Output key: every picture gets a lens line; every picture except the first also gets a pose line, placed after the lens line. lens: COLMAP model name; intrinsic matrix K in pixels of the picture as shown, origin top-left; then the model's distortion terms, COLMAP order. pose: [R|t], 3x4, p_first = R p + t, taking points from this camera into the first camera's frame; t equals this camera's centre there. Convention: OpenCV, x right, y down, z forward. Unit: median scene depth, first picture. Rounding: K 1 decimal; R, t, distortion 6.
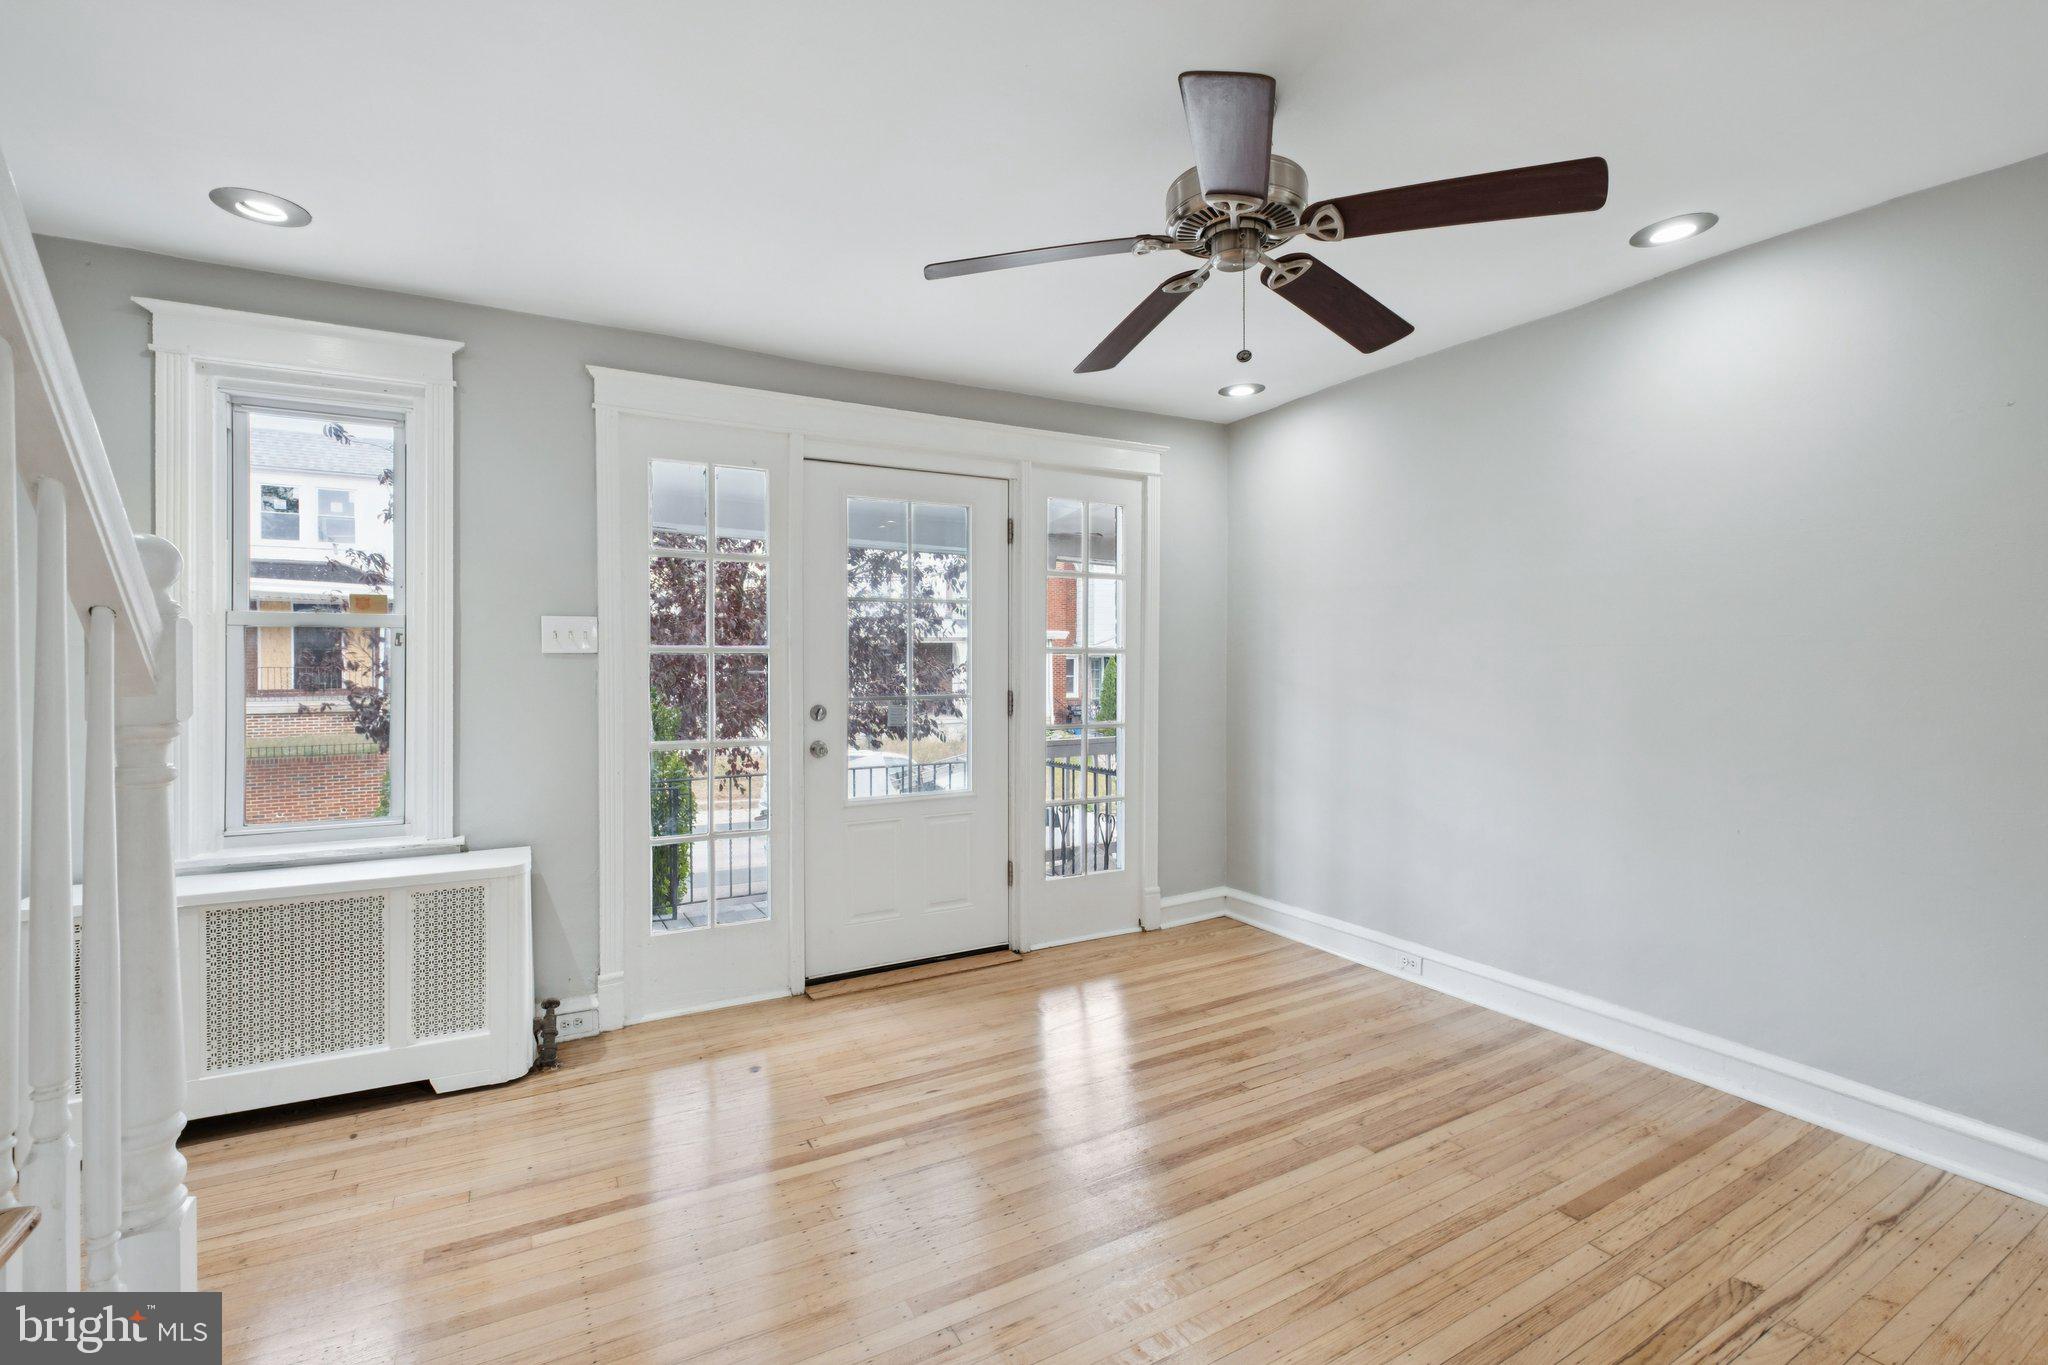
lens RADIAL K [[897.9, 0, 1015.1], [0, 897.9, 671.9], [0, 0, 1]] dist [-0.000963, -0.000463]
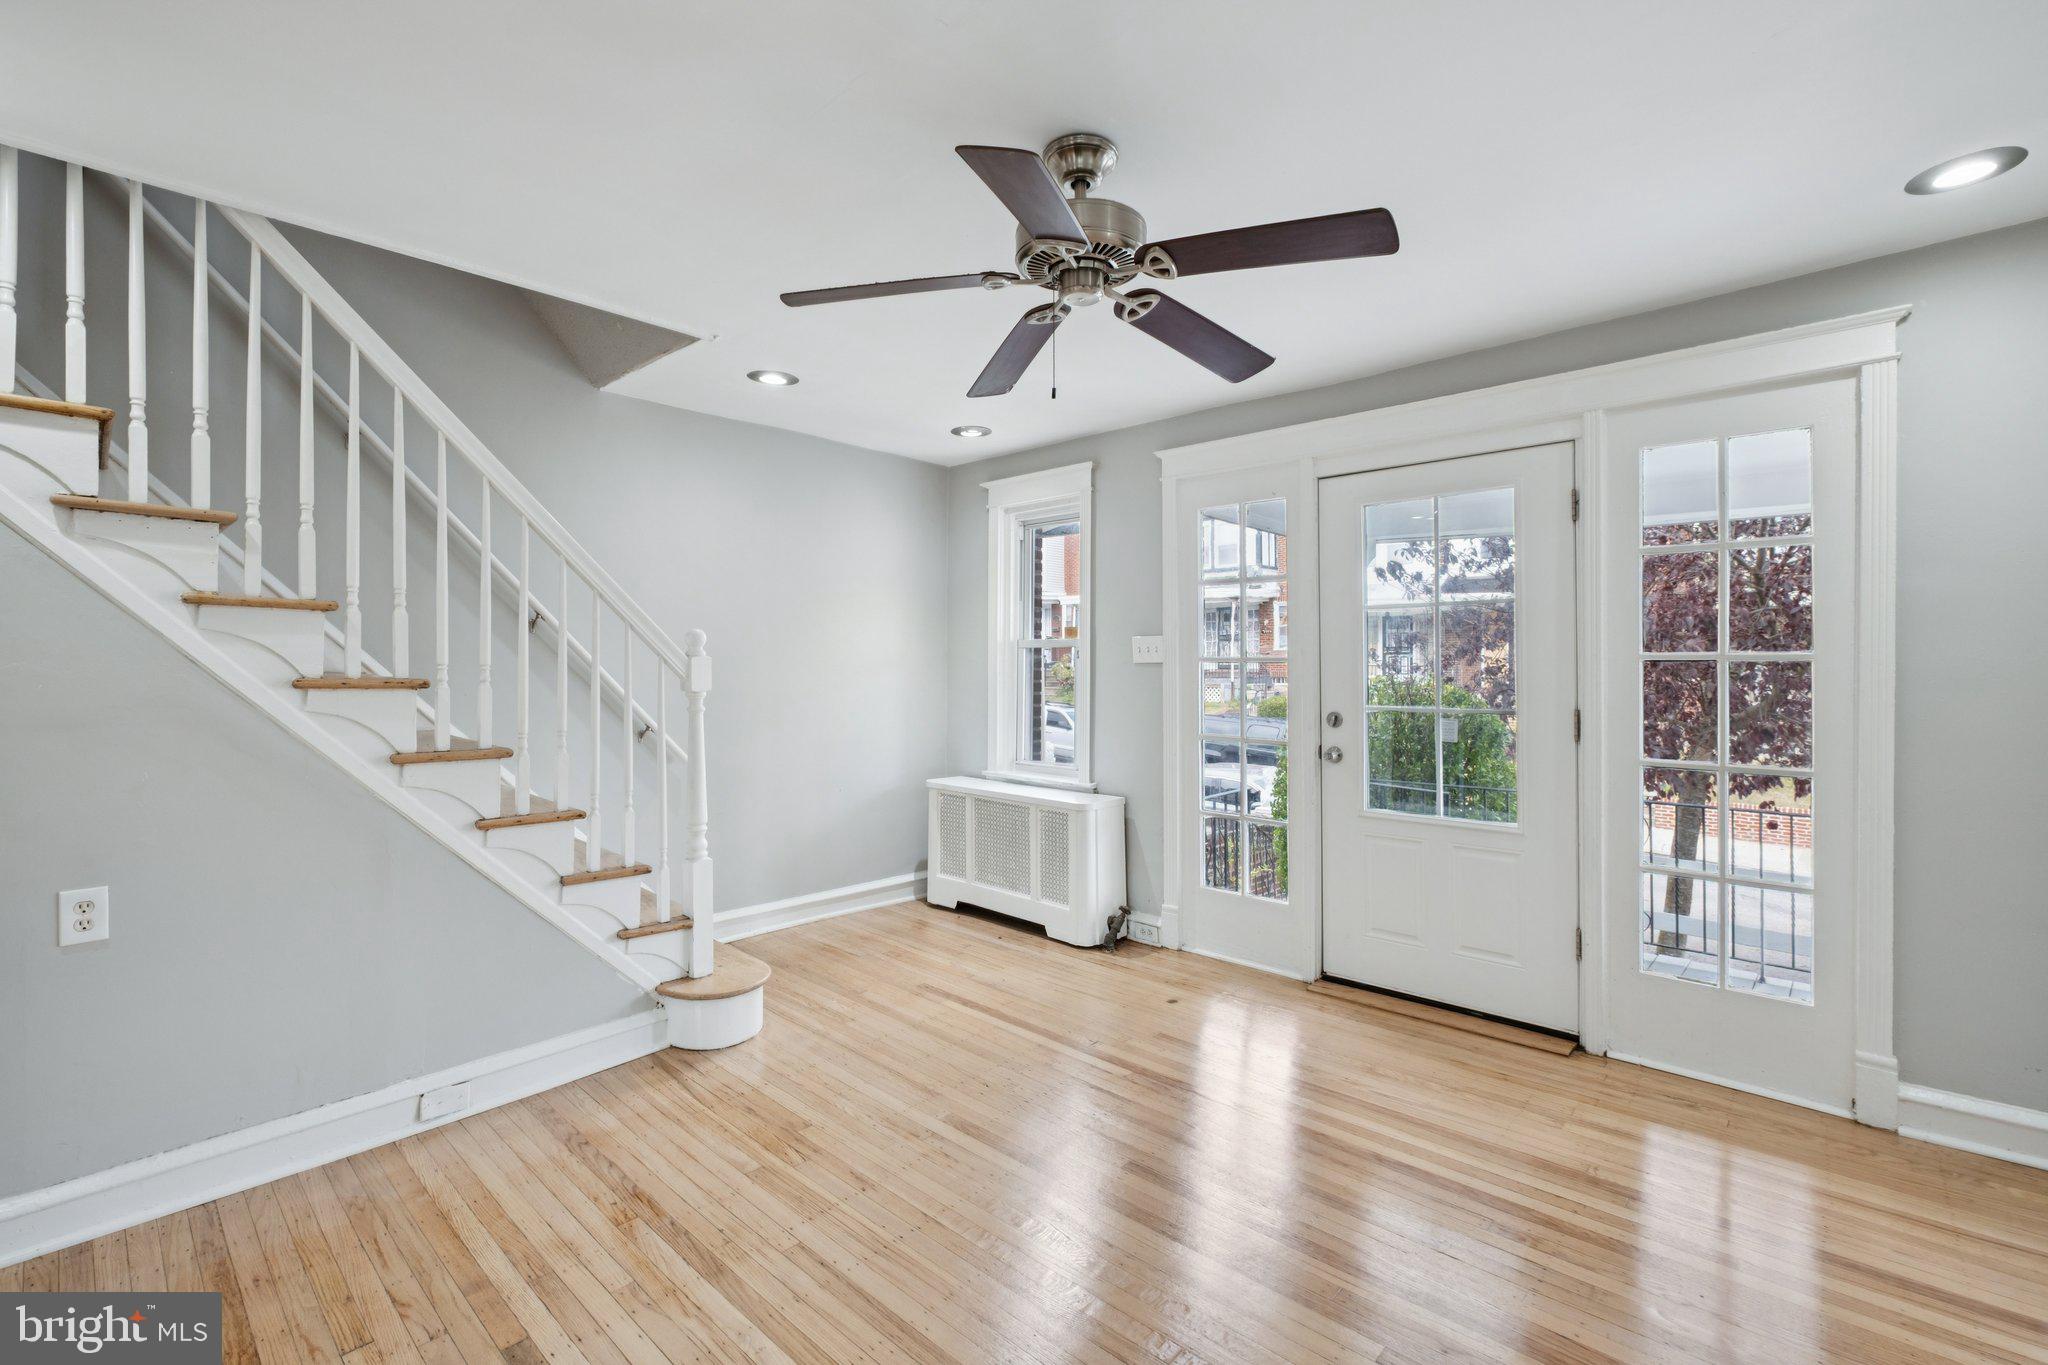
lens RADIAL K [[897.9, 0, 1012.8], [0, 897.9, 670.7], [0, 0, 1]] dist [-0.000963, -0.000463]
pose [[0.301814, 0.007089, -0.953340, 0.717691], [-0.012662, 0.999914, 0.003427, -0.010809], [0.953283, 0.011037, 0.301878, 0.365028]]
